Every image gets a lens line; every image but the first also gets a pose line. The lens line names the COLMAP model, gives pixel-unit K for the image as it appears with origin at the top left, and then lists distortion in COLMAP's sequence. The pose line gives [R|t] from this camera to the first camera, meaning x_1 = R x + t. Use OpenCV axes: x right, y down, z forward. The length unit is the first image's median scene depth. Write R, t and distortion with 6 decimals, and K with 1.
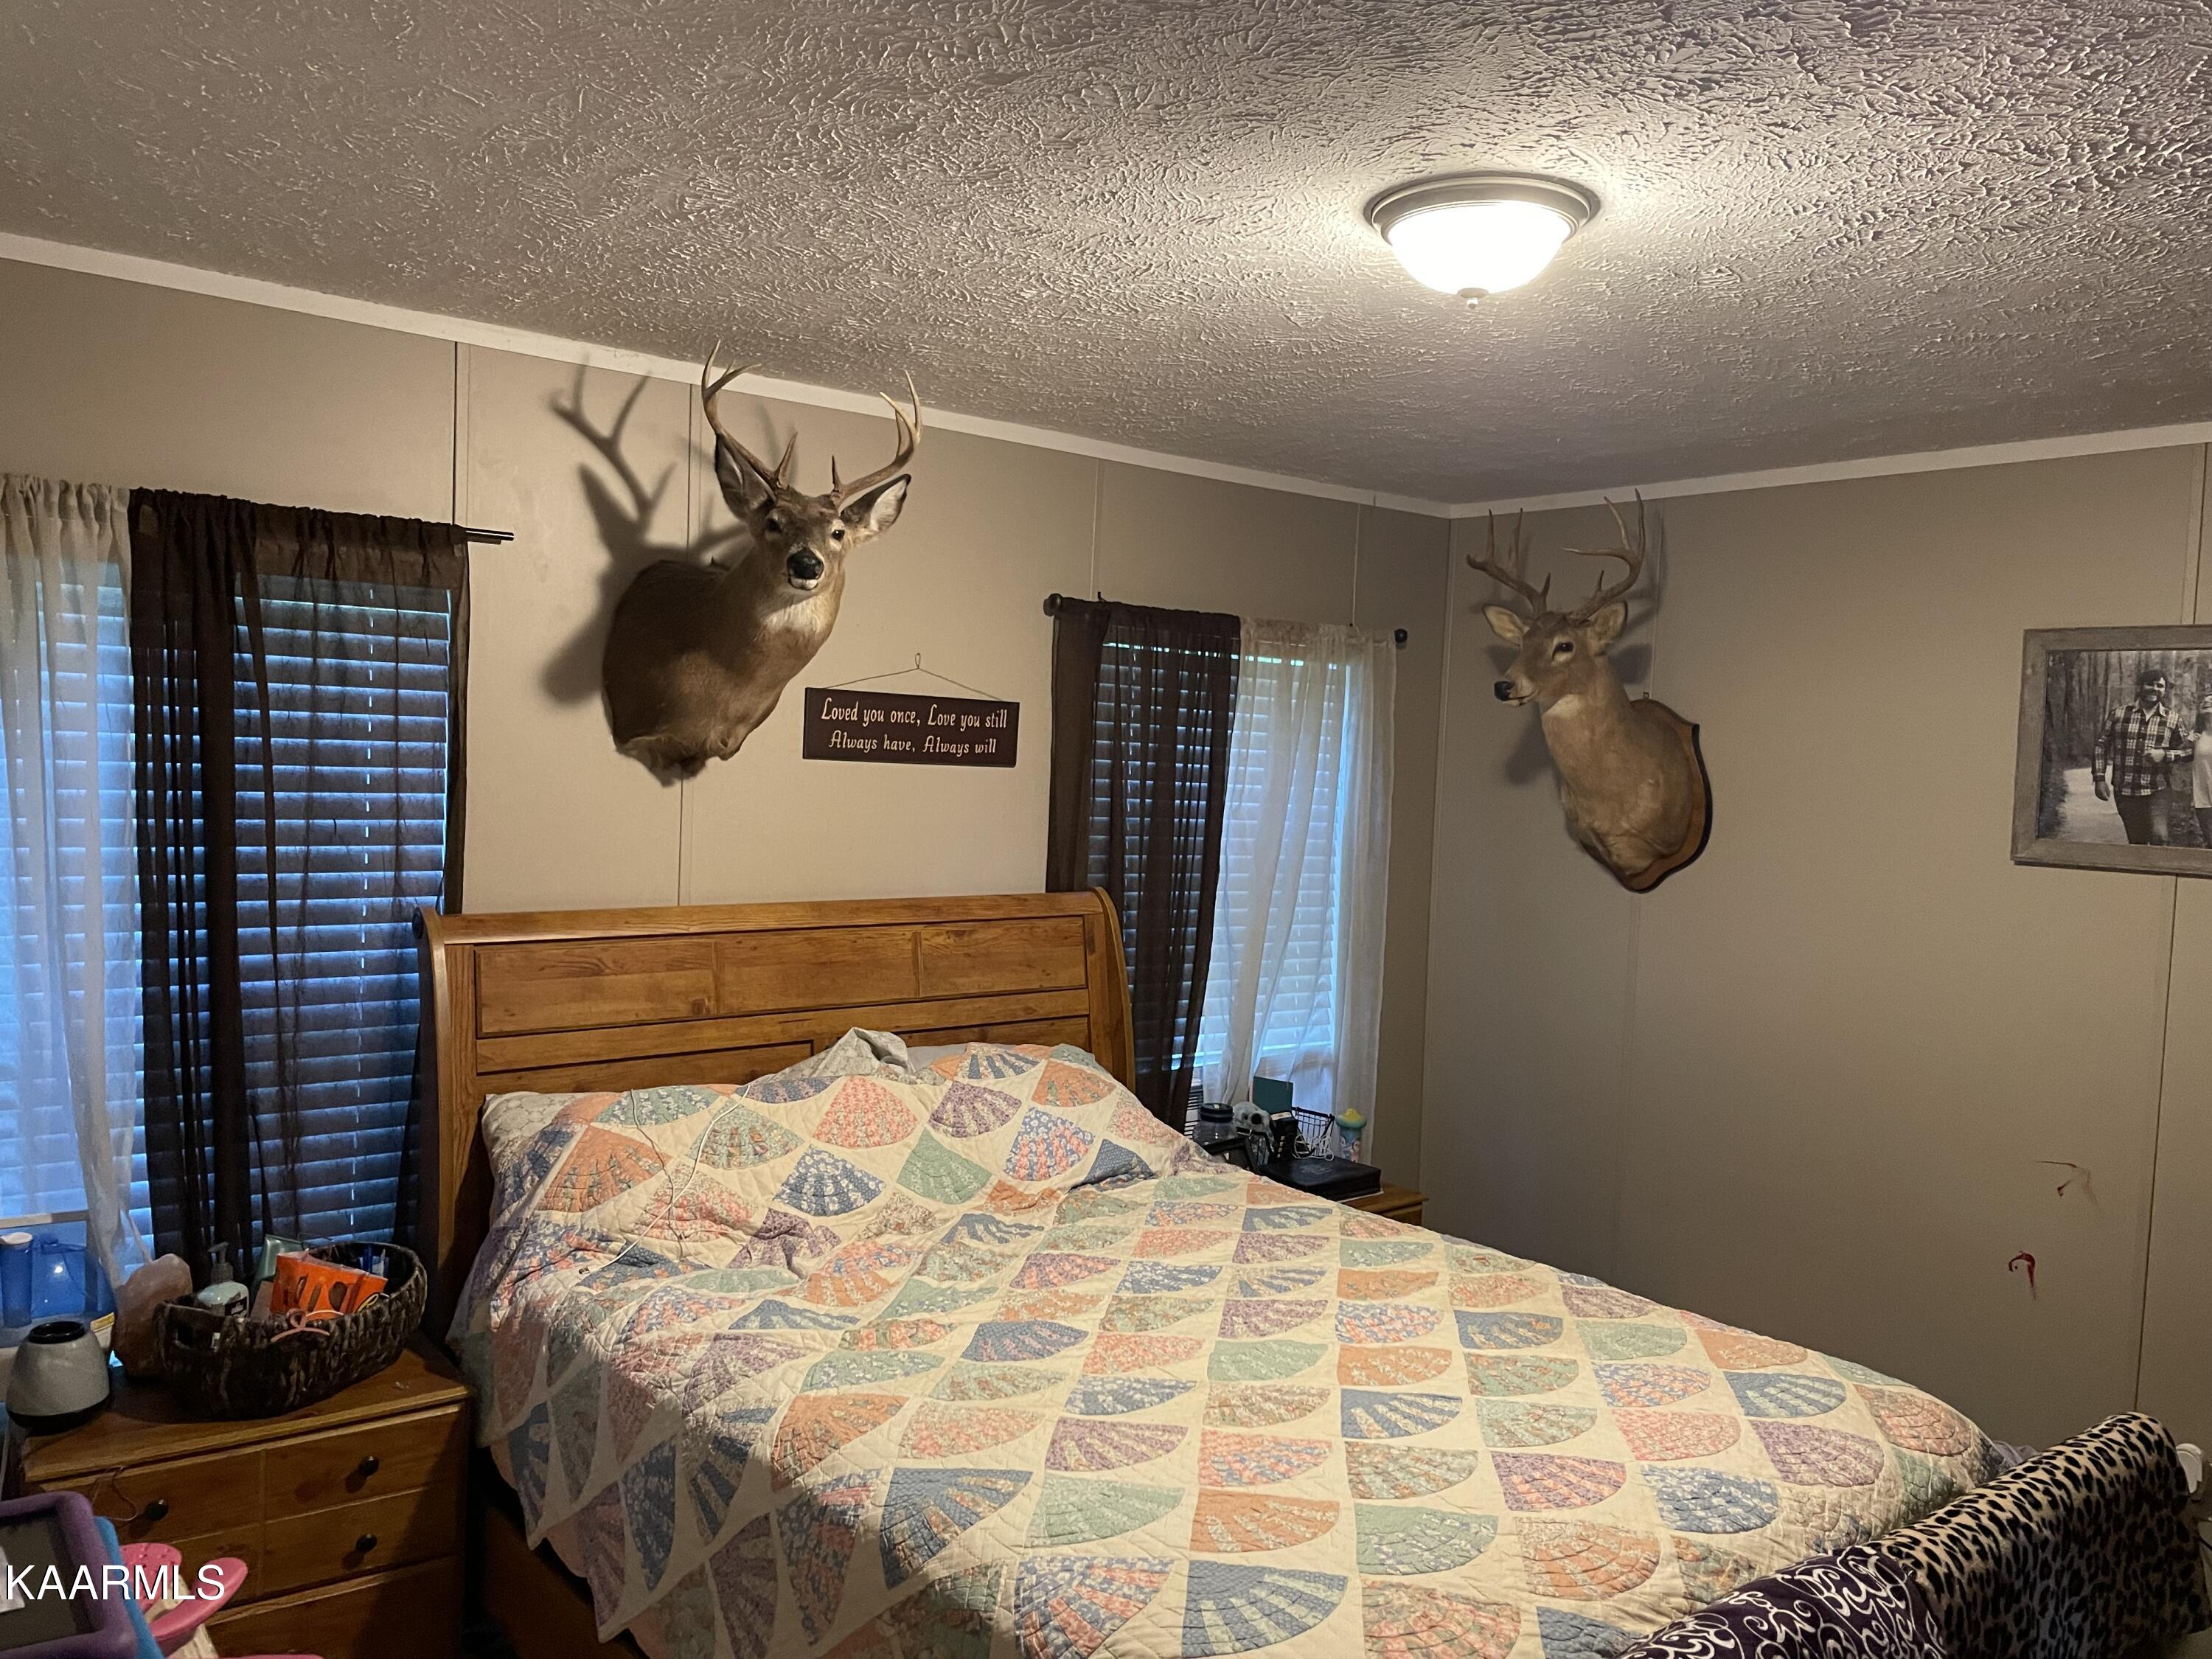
lens RADIAL K [[1661.3, 0, 1113.7], [0, 1661.3, 804.3], [0, 0, 1]] dist [0.116587, -0.151139]
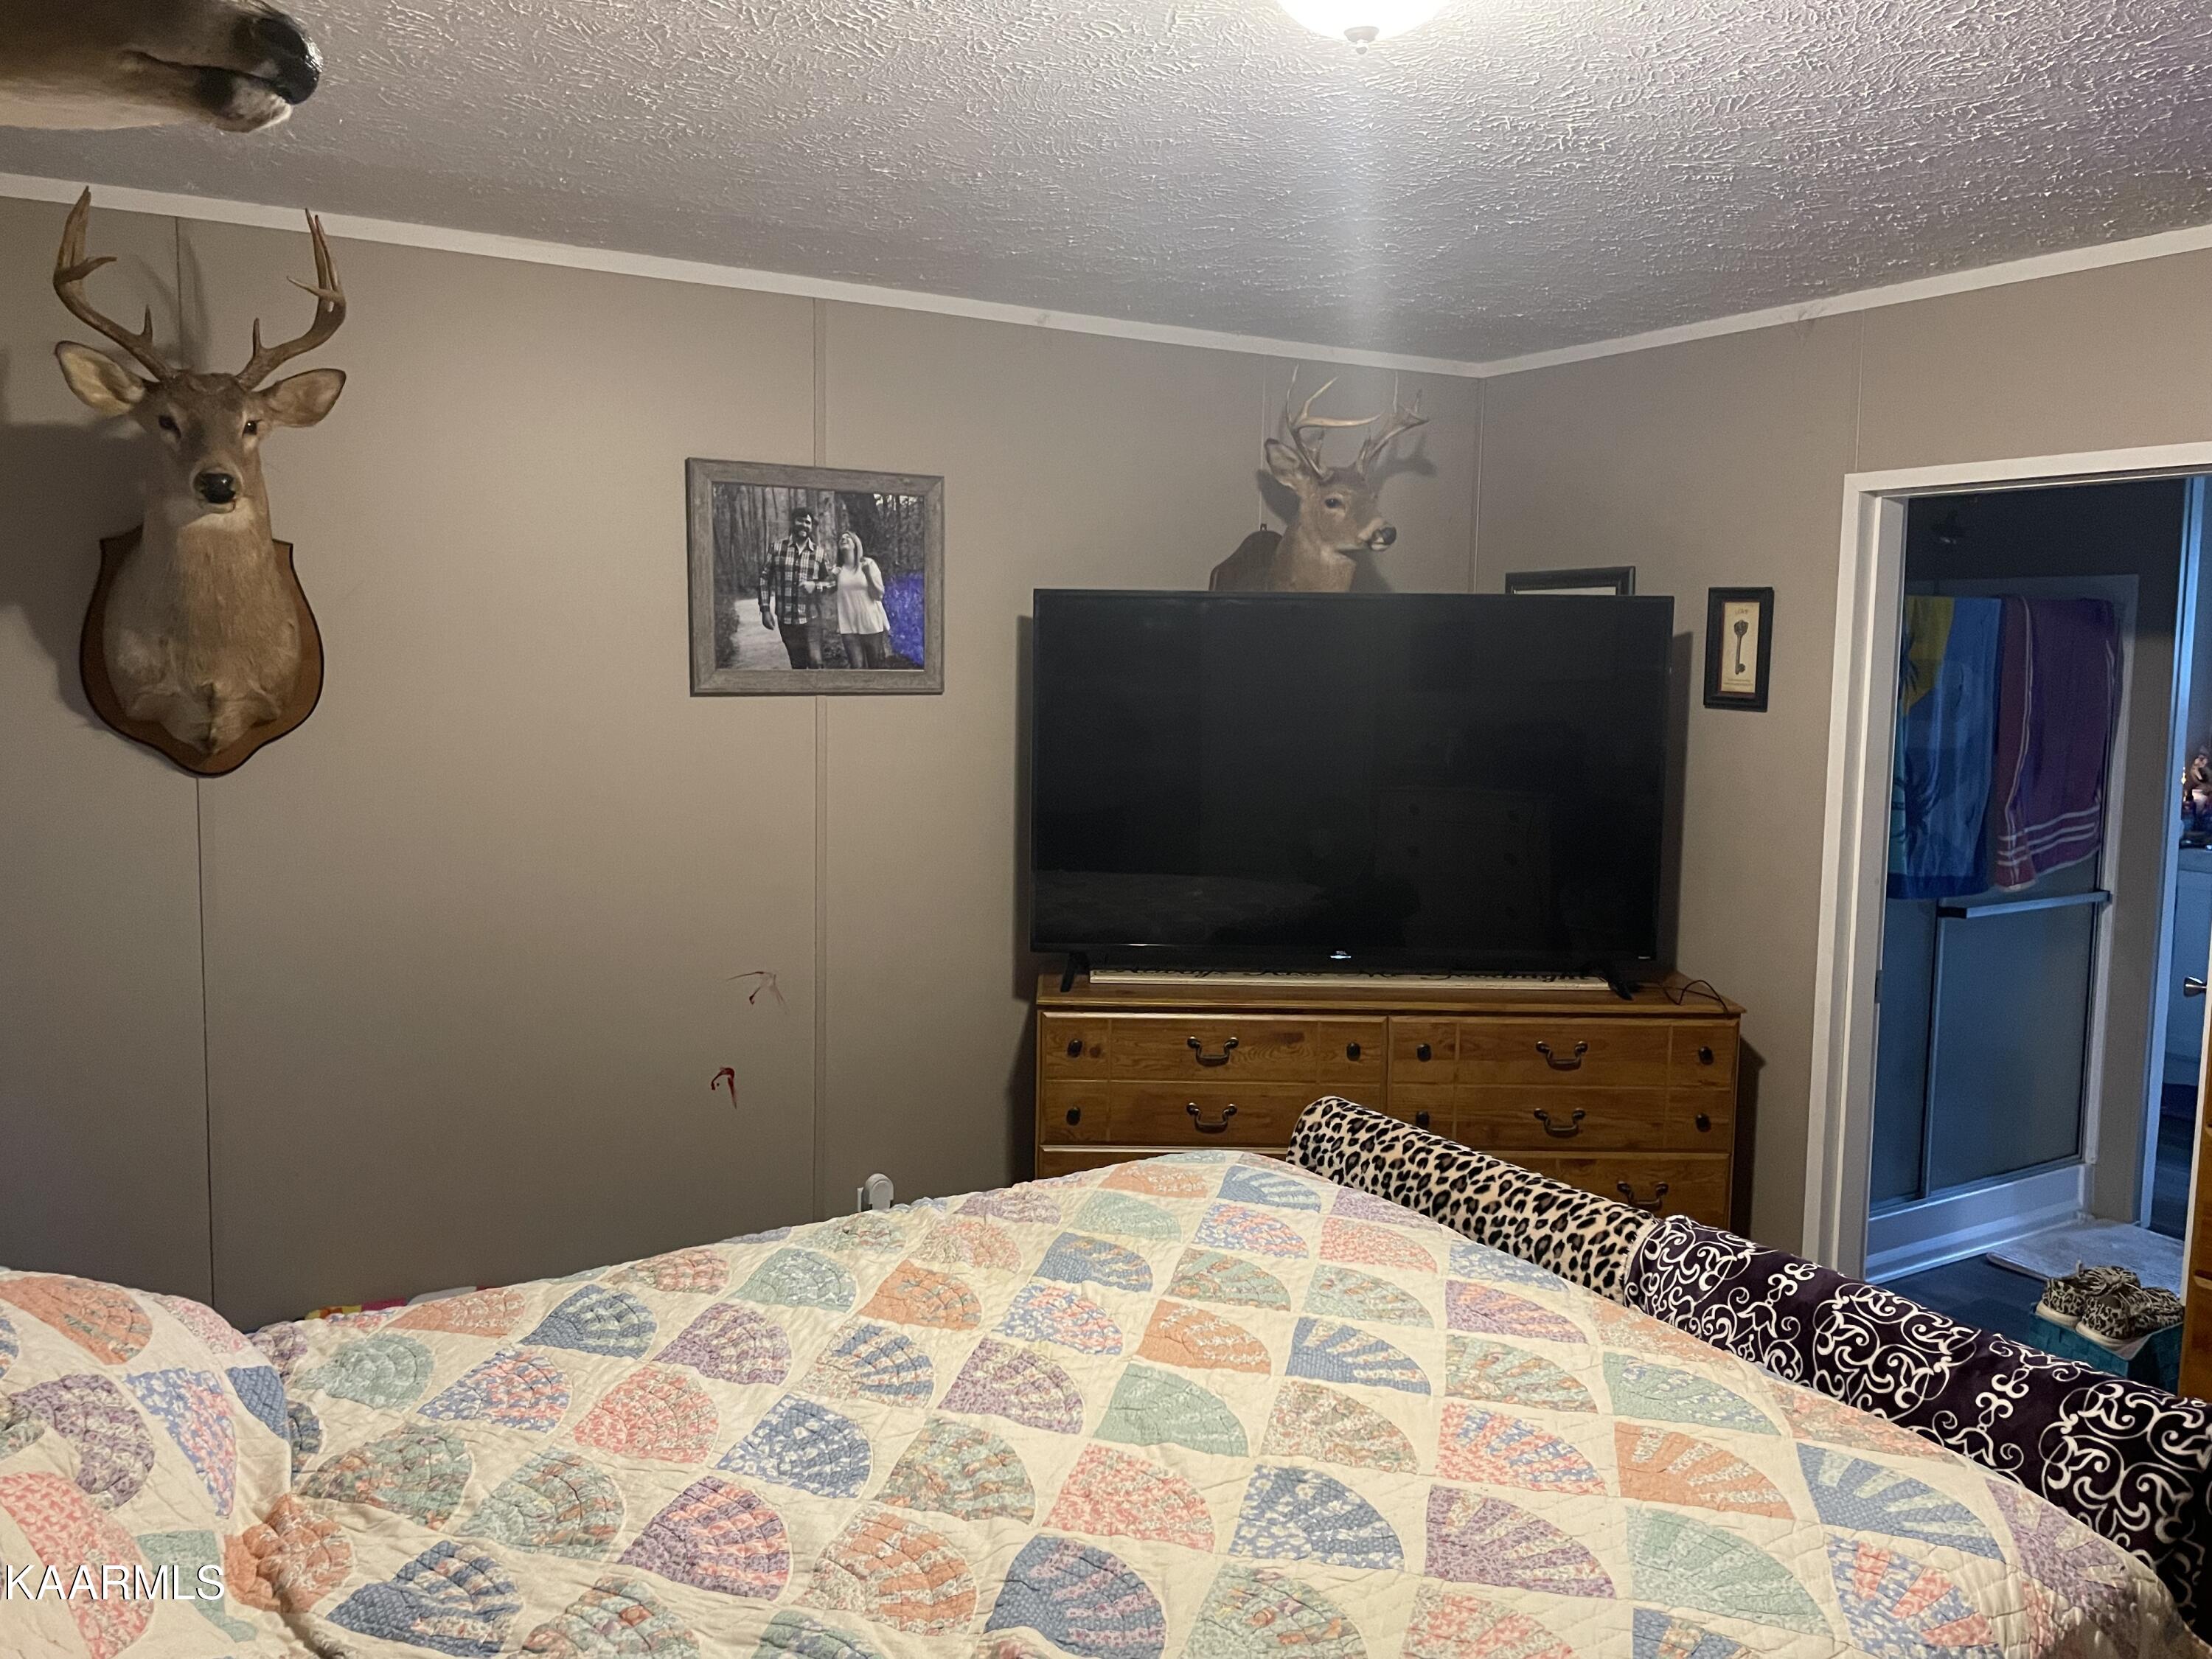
lens RADIAL K [[1661.3, 0, 1113.7], [0, 1661.3, 804.3], [0, 0, 1]] dist [0.116587, -0.151139]
pose [[0.143676, -0.134280, 0.980472, -0.433701], [0.026650, 0.990917, 0.131805, -0.026490], [-0.989266, 0.007192, 0.145950, 0.647156]]
